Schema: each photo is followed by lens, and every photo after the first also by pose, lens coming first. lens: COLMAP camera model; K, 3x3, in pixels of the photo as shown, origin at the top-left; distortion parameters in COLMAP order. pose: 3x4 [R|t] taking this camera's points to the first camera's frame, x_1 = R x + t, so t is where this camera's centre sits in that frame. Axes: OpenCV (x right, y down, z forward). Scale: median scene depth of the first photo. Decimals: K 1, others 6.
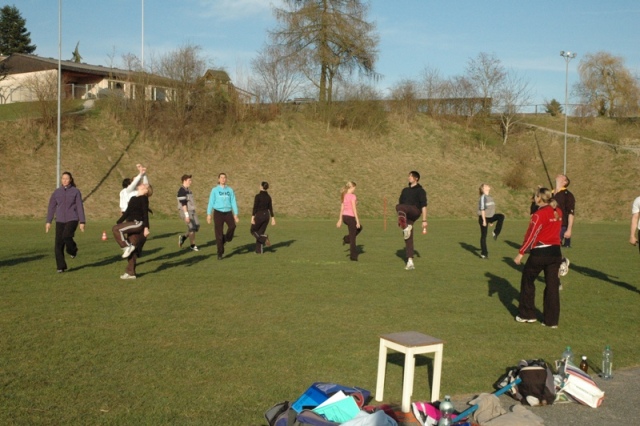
lens RADIAL K [[913.5, 0, 320.0], [0, 913.5, 213.0], [0, 0, 1]] dist [0.054000, 0.122866]
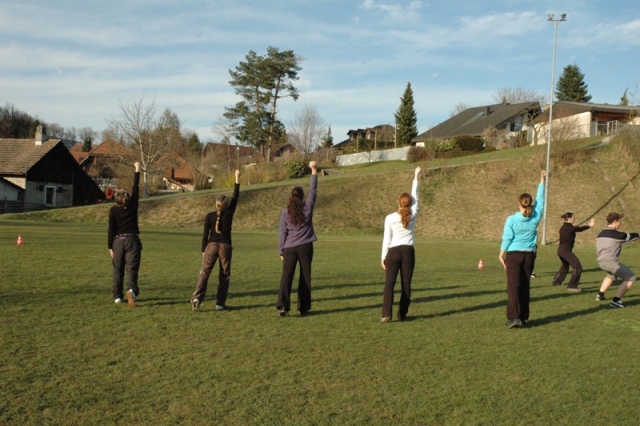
lens RADIAL K [[724.2, 0, 320.0], [0, 724.2, 213.0], [0, 0, 1]] dist [-0.021292, 0.005948]
pose [[0.758017, 0.016734, -0.652020, 0.052394], [-0.038758, 0.999060, -0.019418, -0.002519], [0.651082, 0.039990, 0.757953, 0.151044]]
